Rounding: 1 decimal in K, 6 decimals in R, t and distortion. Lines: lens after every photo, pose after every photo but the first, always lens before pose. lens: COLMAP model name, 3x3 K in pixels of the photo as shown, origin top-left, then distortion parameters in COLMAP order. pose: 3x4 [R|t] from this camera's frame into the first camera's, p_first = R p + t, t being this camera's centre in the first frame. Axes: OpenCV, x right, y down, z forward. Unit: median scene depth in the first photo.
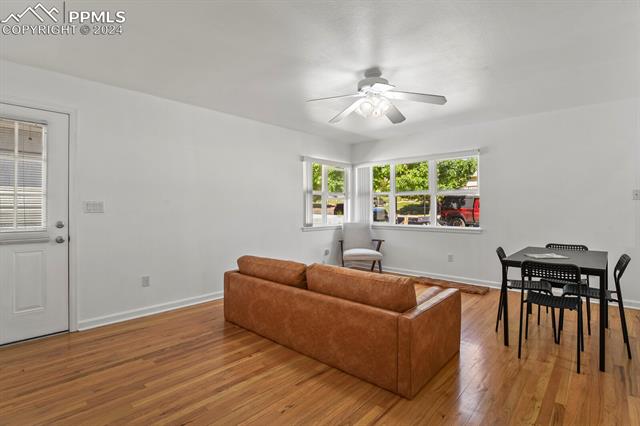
lens RADIAL K [[313.2, 0, 324.3], [0, 313.2, 210.8], [0, 0, 1]] dist [-0.005592, -0.006997]
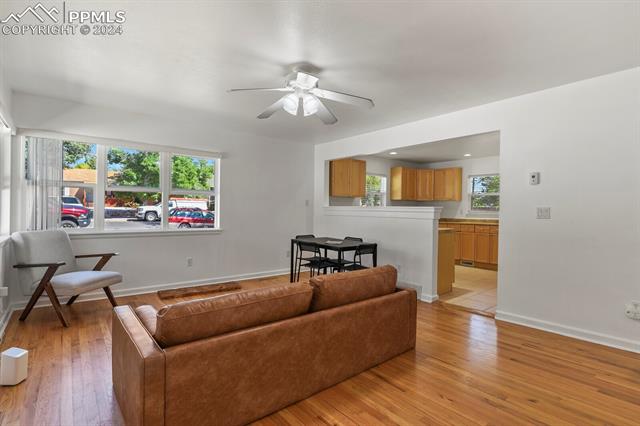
lens RADIAL K [[313.2, 0, 324.2], [0, 313.2, 214.1], [0, 0, 1]] dist [-0.005592, -0.006997]
pose [[0.153281, -0.005568, 0.988167, -0.850054], [-0.006535, 0.999957, 0.006648, -0.002912], [-0.988161, -0.007477, 0.153238, 0.857036]]
